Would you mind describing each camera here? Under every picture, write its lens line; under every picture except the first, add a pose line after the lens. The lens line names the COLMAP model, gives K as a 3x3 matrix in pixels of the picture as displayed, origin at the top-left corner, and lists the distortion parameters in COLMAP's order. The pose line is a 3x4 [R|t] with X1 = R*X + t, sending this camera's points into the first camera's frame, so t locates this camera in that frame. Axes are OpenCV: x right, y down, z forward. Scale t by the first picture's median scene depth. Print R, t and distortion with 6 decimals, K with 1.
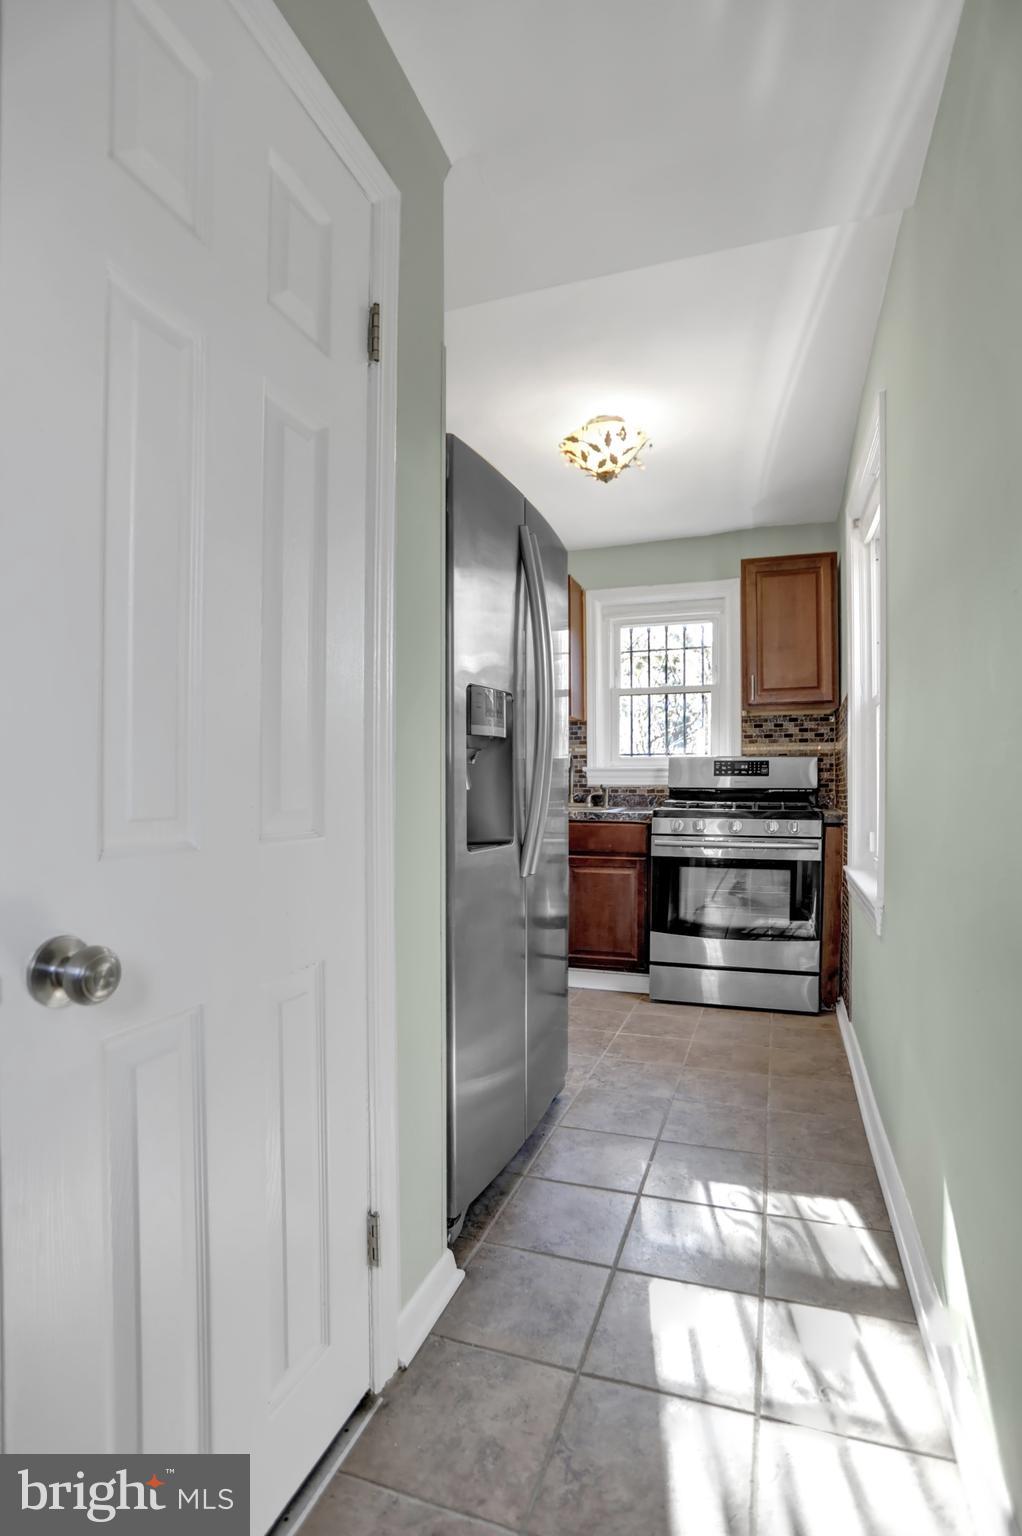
lens RADIAL K [[735.5, 0, 520.0], [0, 735.5, 798.5], [0, 0, 1]] dist [-0.086934, 0.038535]
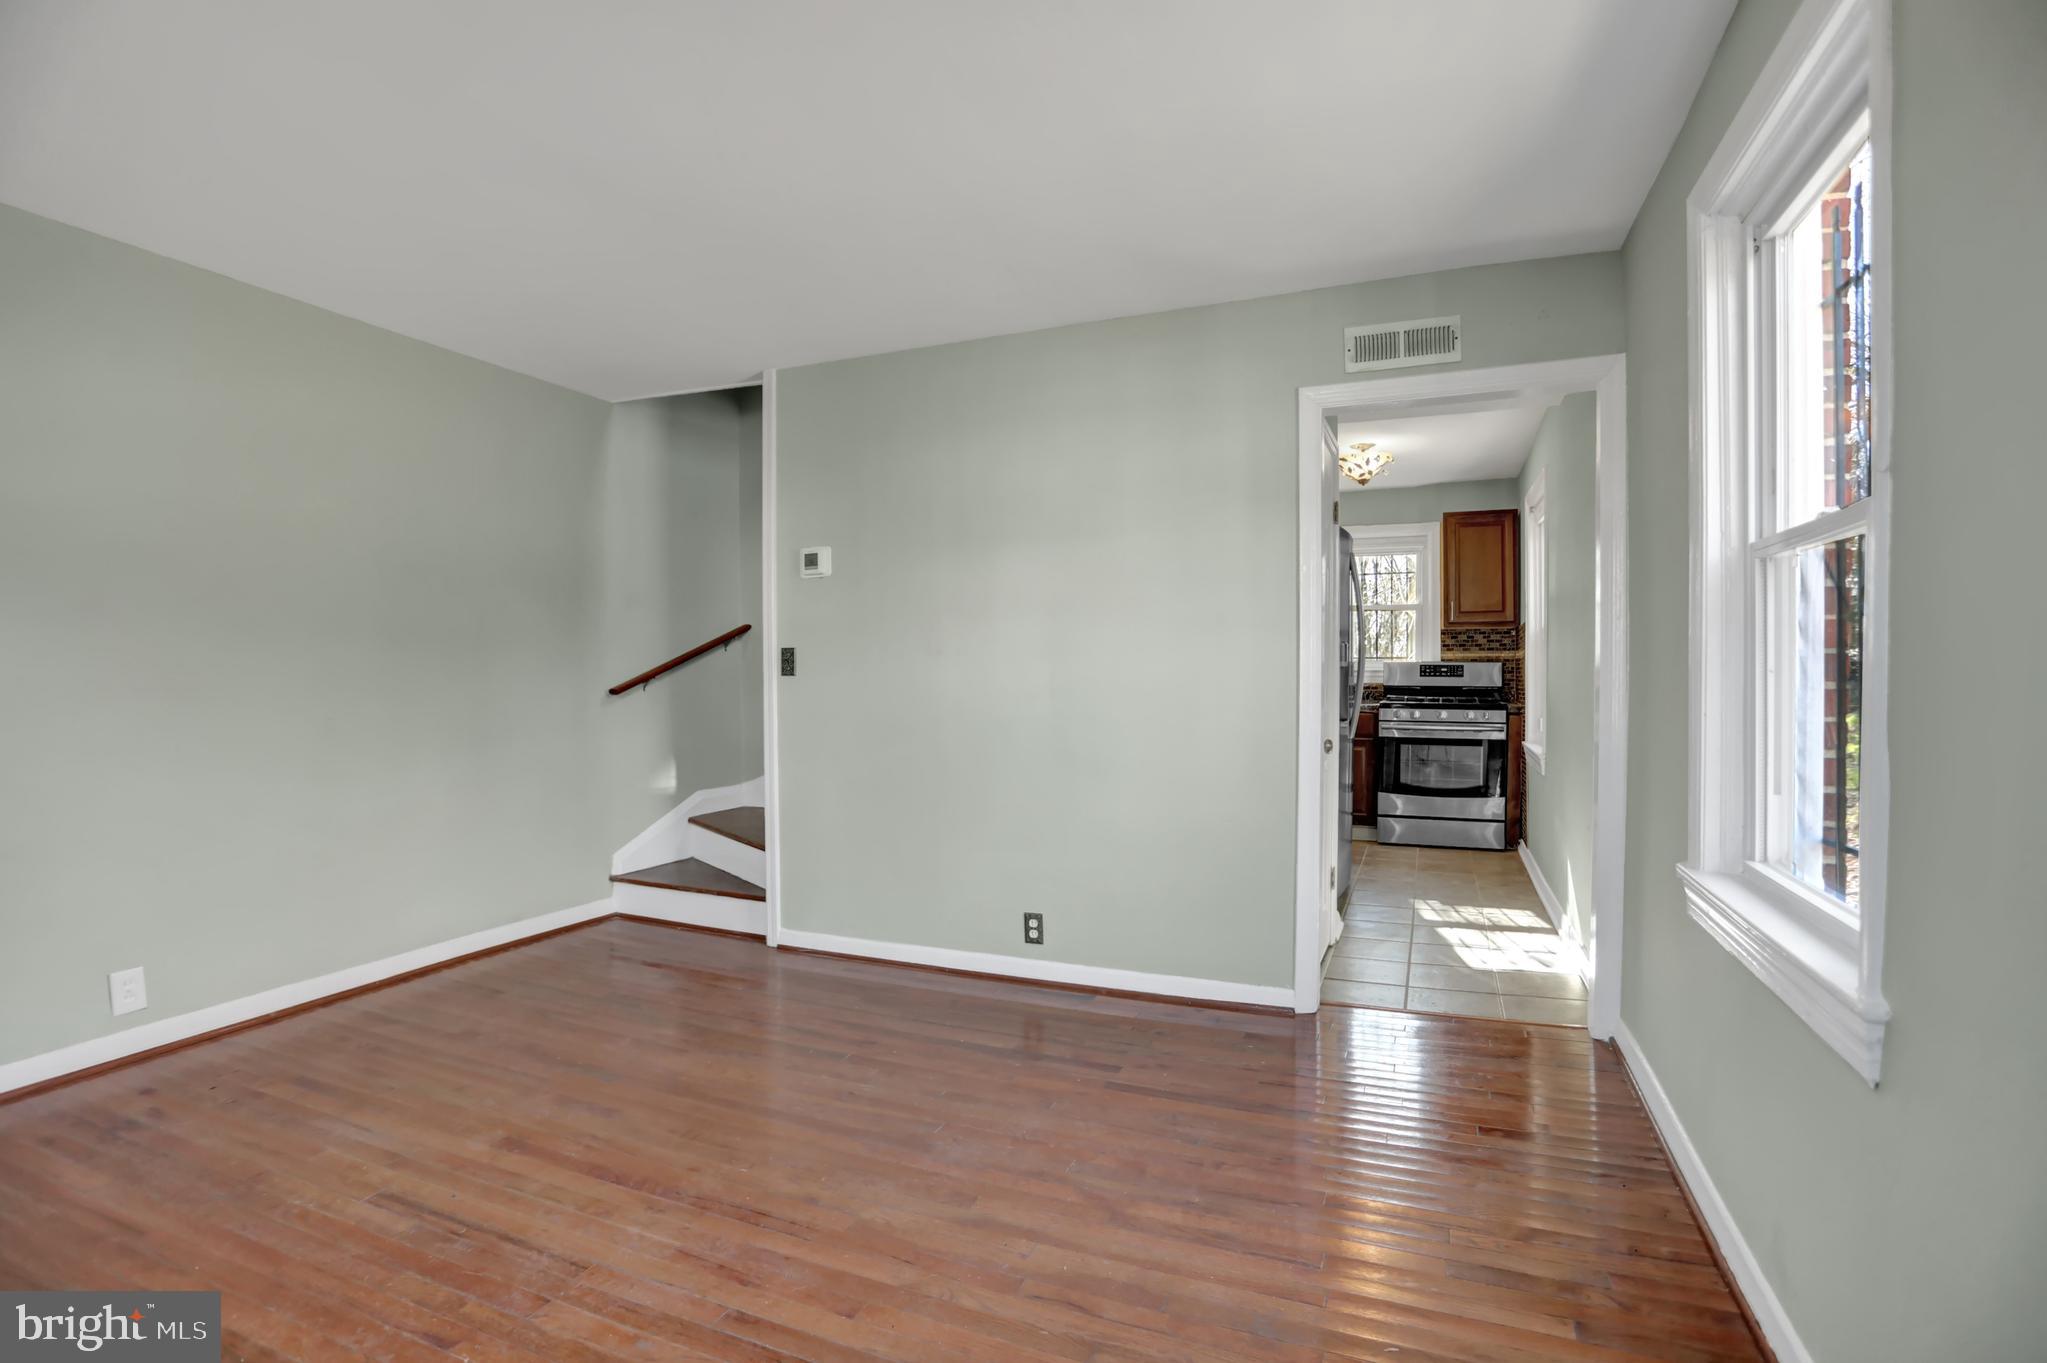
lens RADIAL K [[980.2, 0, 1023.5], [0, 980.2, 681.5], [0, 0, 1]] dist [-0.086934, 0.038535]
pose [[0.998307, -0.000264, -0.058157, -0.350172], [0.000148, 0.999998, -0.002011, -0.019533], [0.058158, 0.001999, 0.998305, -0.781049]]
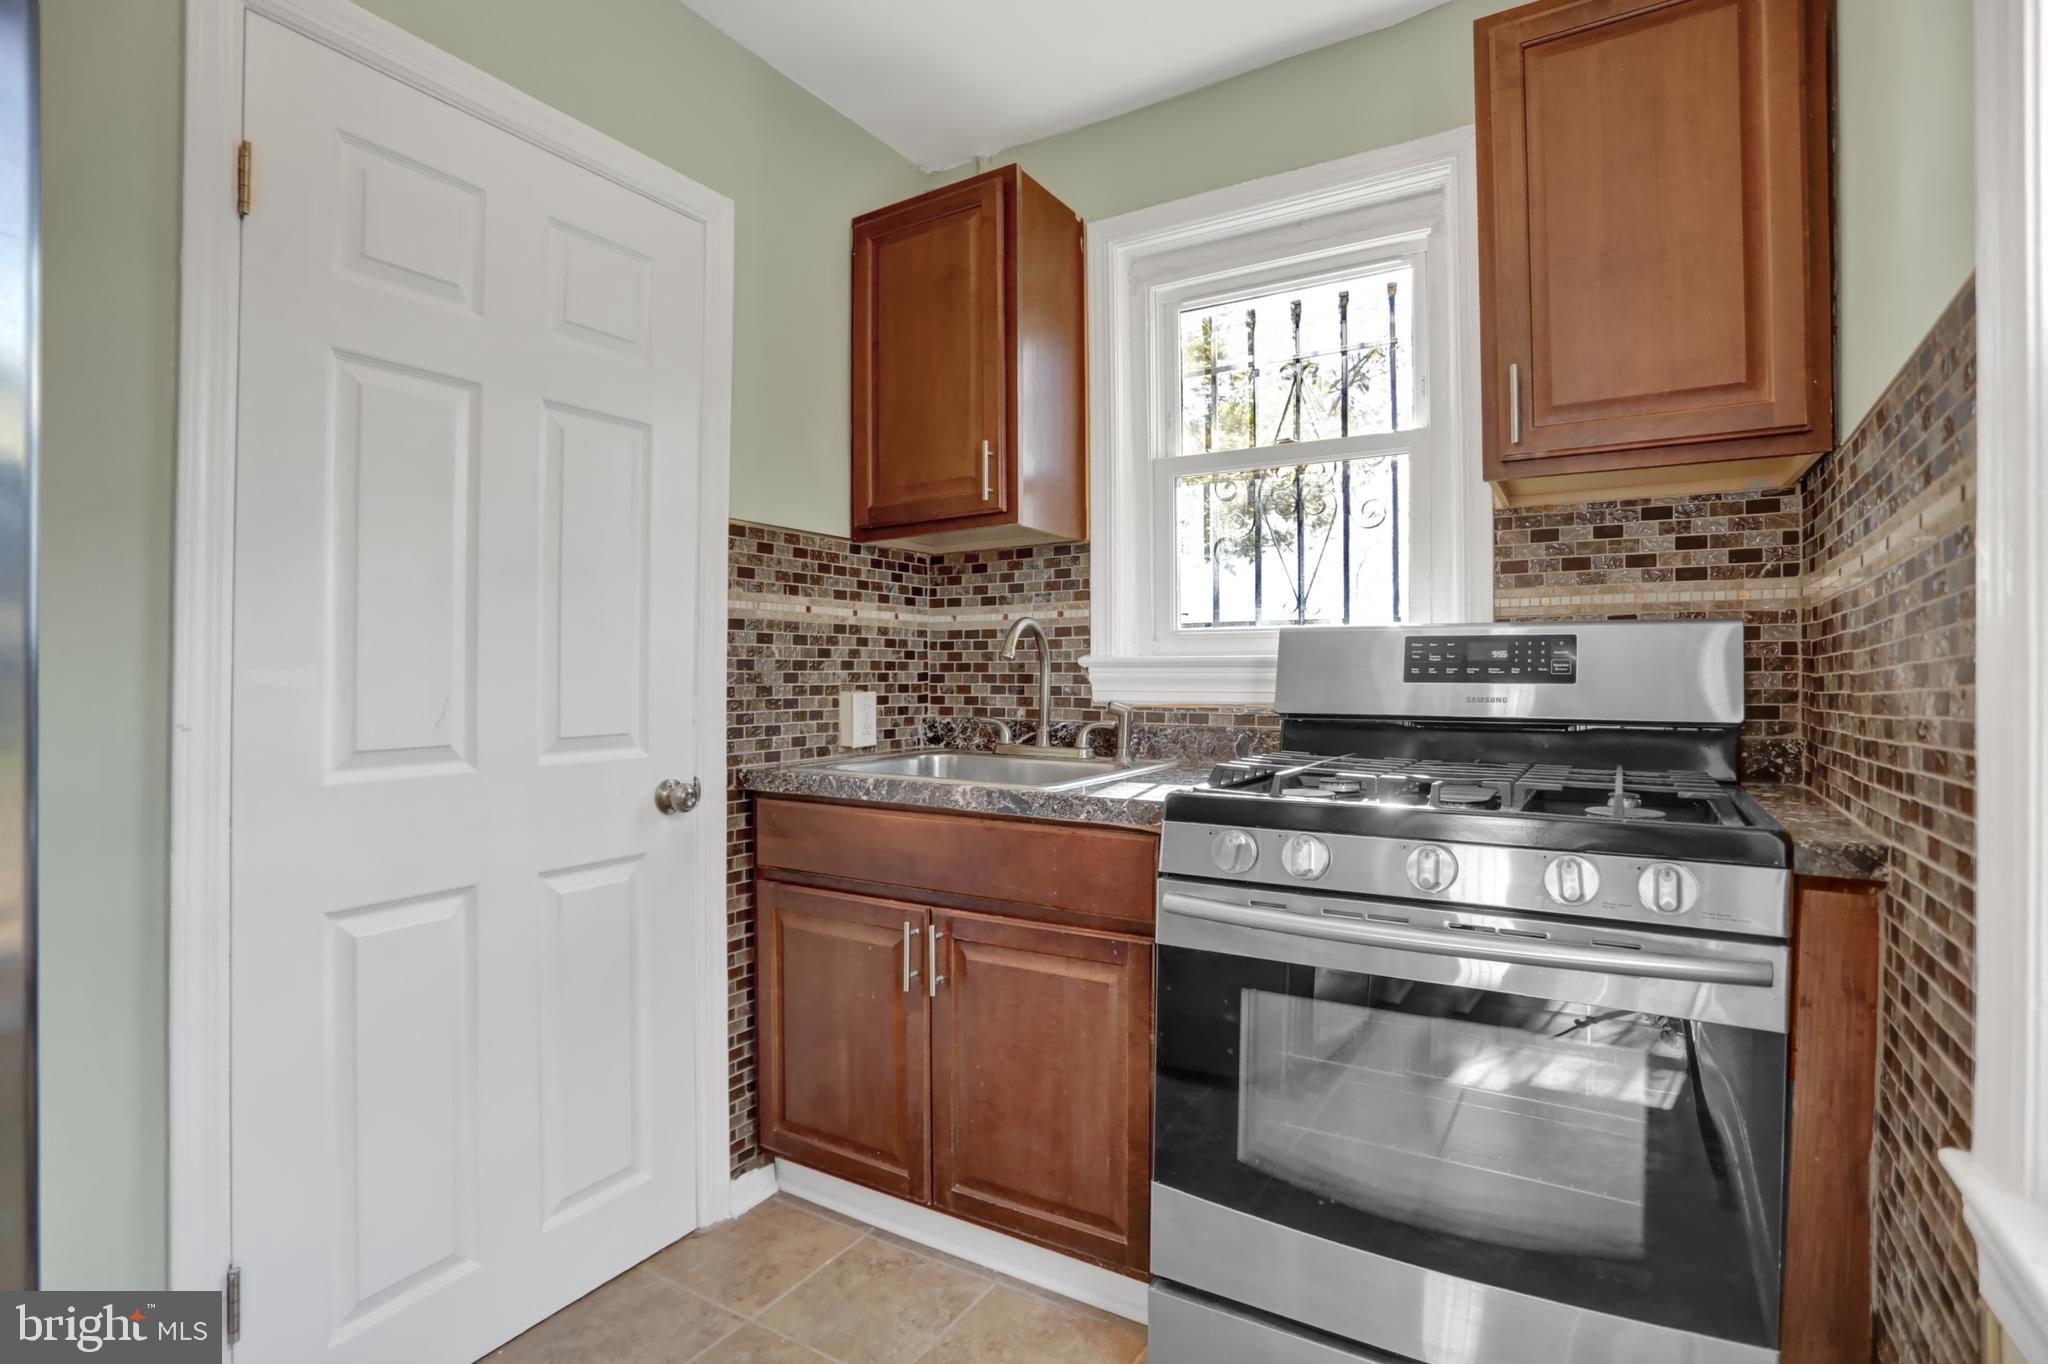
lens RADIAL K [[980.7, 0, 1024.0], [0, 980.7, 682.0], [0, 0, 1]] dist [-0.086934, 0.038535]
pose [[0.975636, 0.003210, -0.219370, 0.196788], [-0.006508, 0.999876, -0.014315, -0.023790], [0.219297, 0.015394, 0.975537, 0.534309]]
